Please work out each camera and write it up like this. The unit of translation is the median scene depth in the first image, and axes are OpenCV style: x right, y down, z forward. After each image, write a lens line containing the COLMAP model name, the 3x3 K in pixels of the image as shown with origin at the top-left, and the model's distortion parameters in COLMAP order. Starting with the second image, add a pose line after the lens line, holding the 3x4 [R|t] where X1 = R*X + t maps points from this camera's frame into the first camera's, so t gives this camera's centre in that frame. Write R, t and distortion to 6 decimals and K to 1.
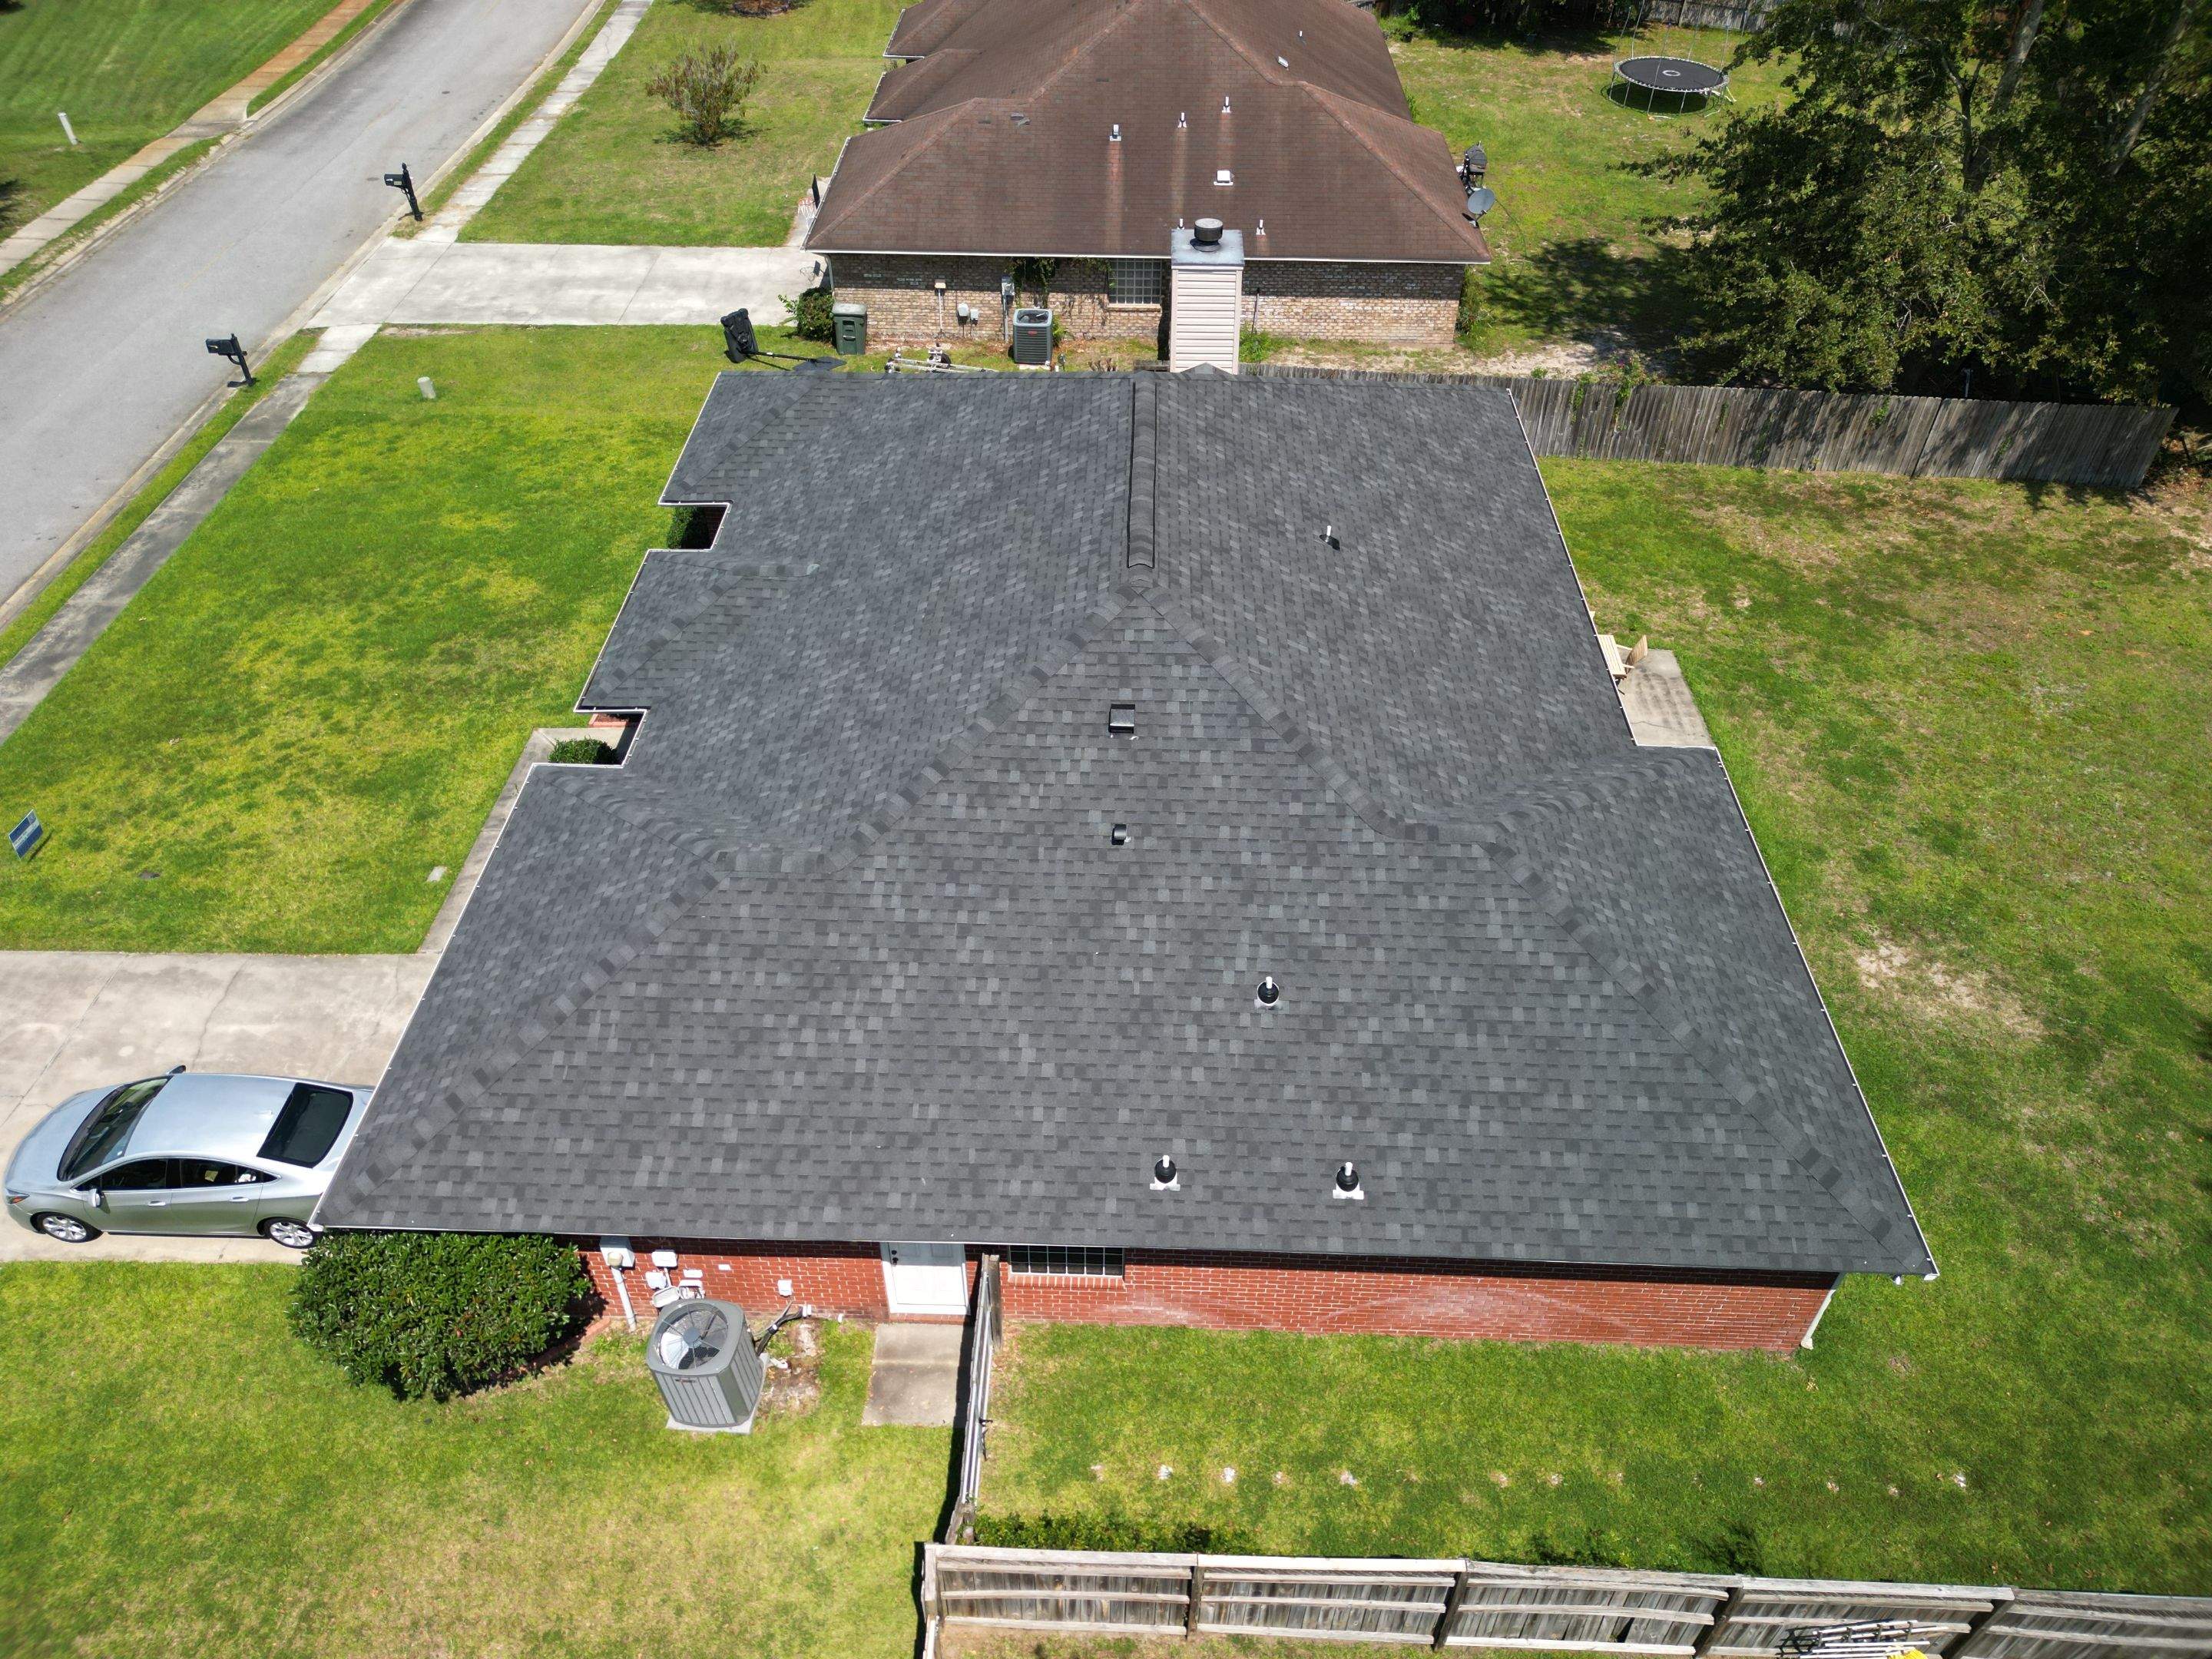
lens RADIAL K [[1550.7, 0, 1103.2], [0, 1550.7, 821.2], [0, 0, 1]] dist [0.064197, -0.061453]
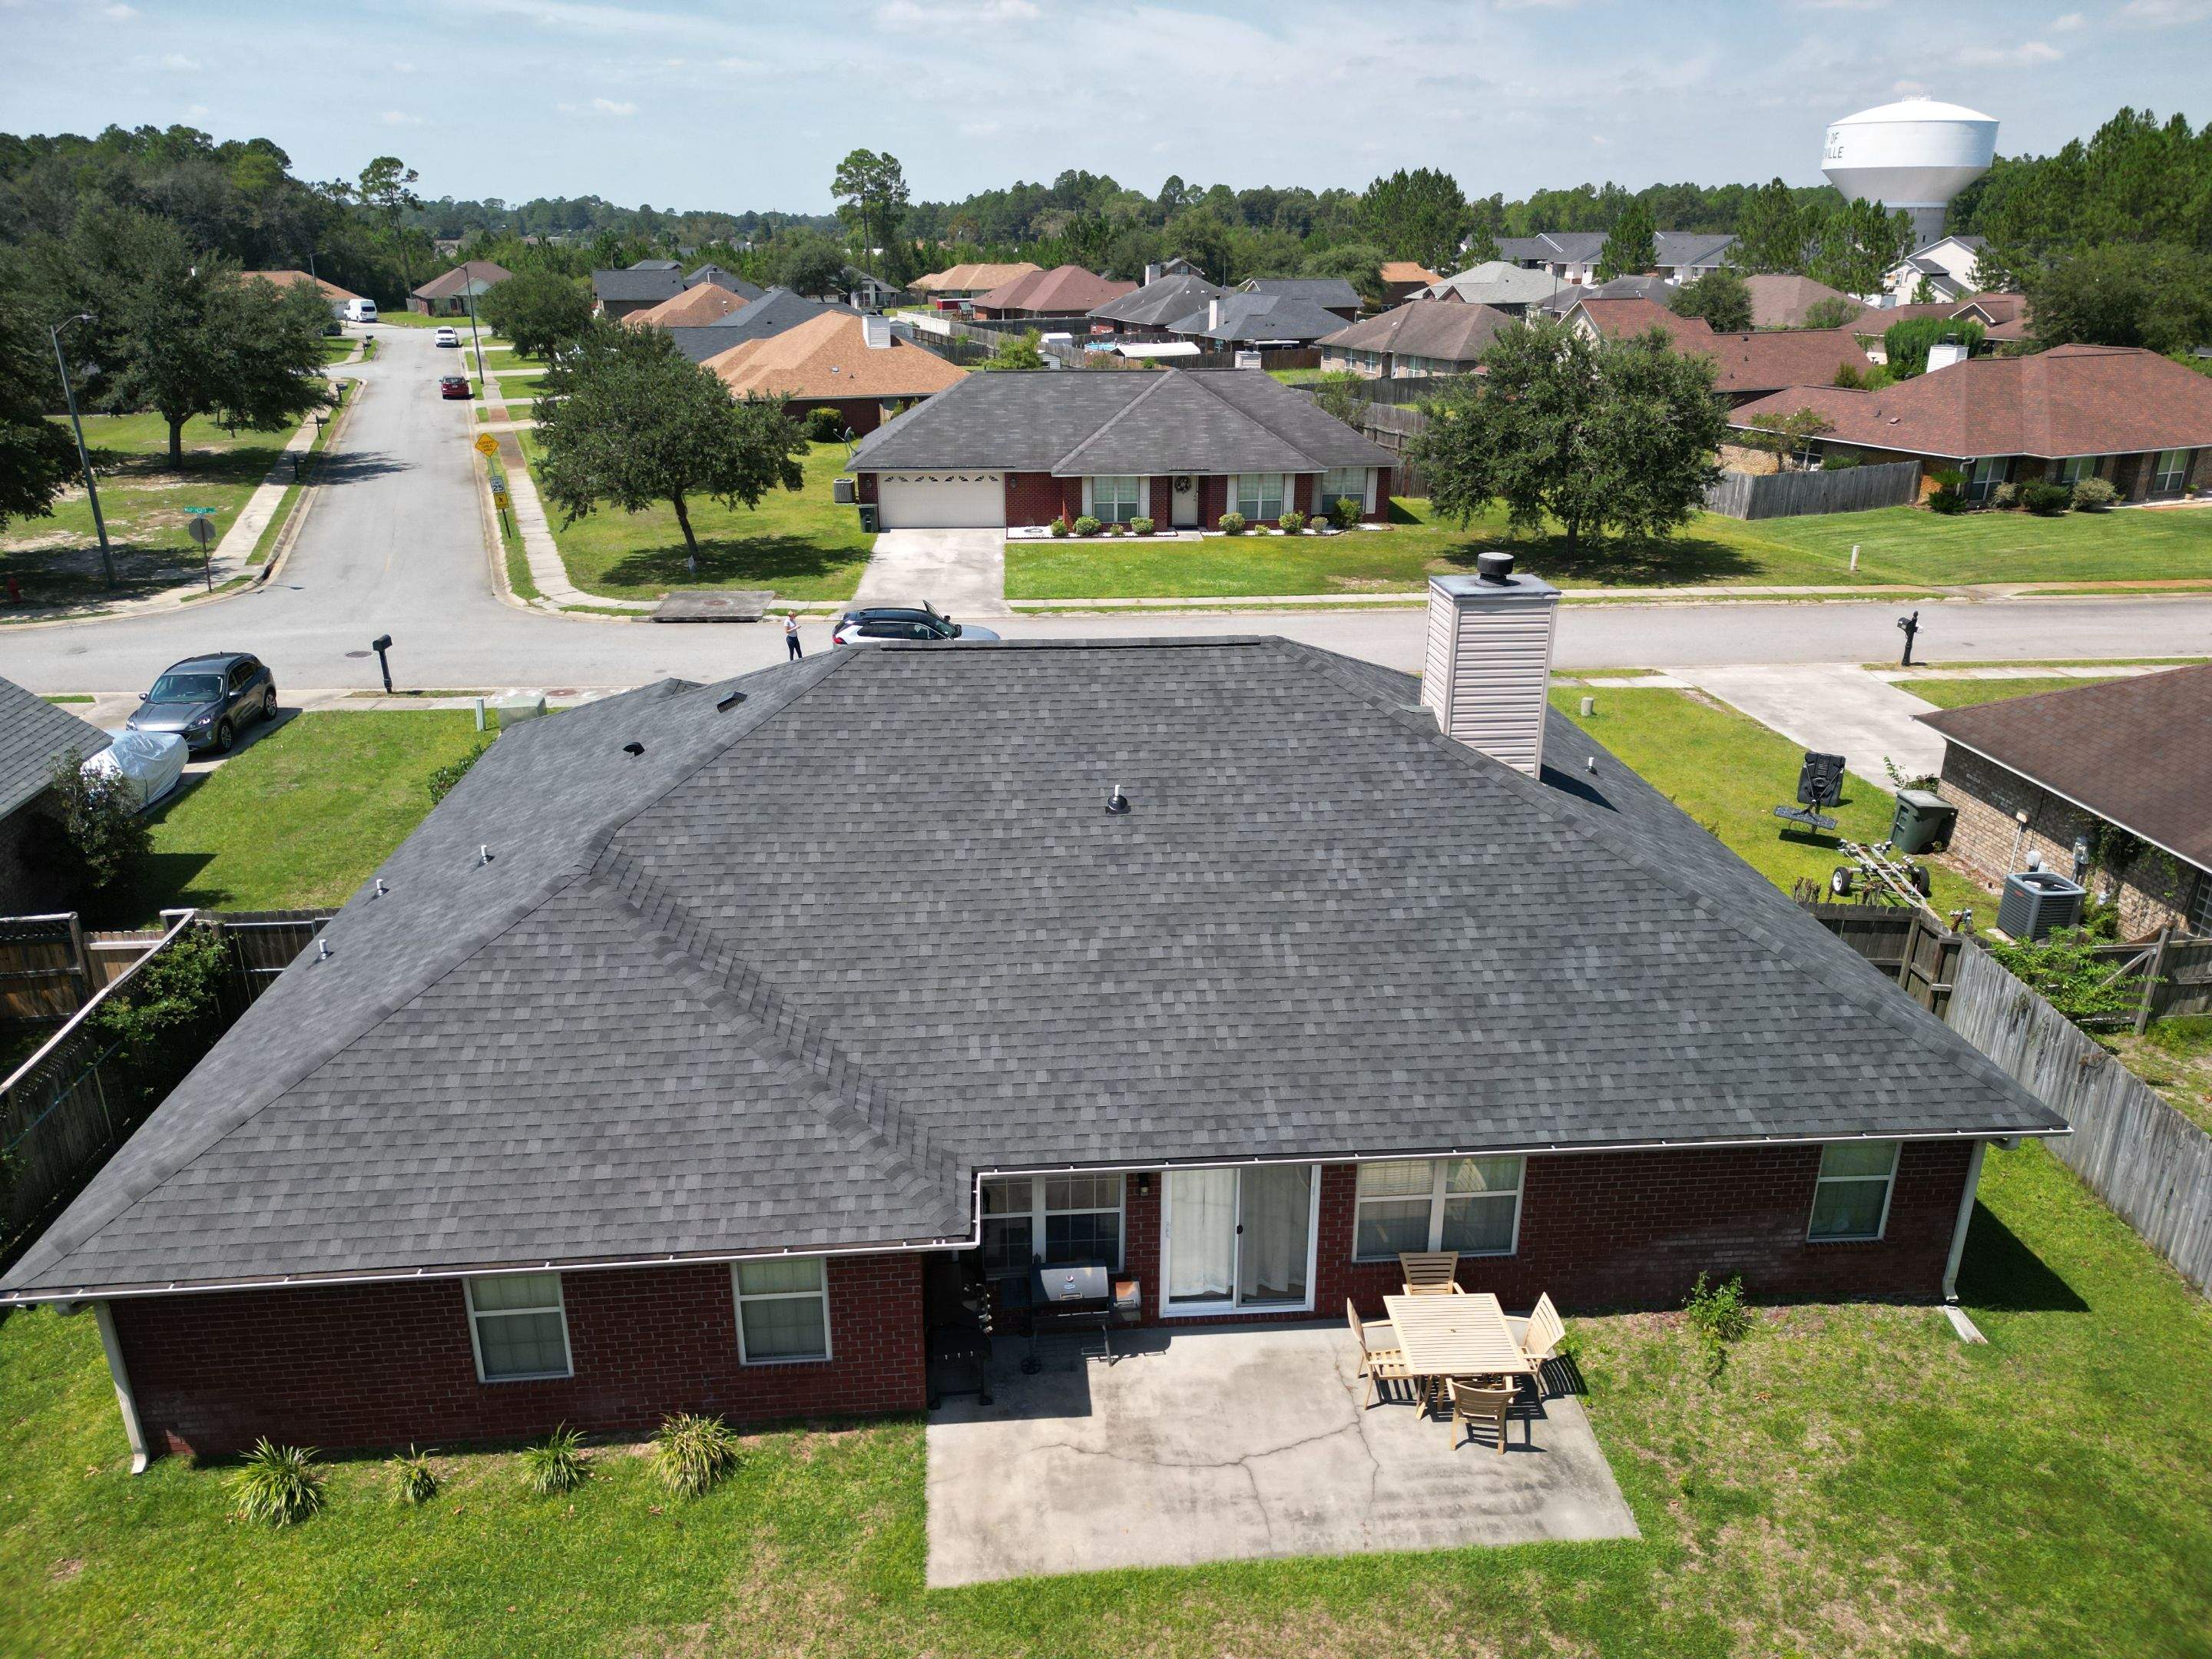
lens RADIAL K [[1550.7, 0, 1106.9], [0, 1550.7, 809.6], [0, 0, 1]] dist [0.064197, -0.061453]
pose [[0.111516, 0.340477, -0.933616, 0.705553], [-0.660343, 0.727458, 0.186419, -0.249088], [0.742638, 0.595718, 0.305955, 0.556710]]
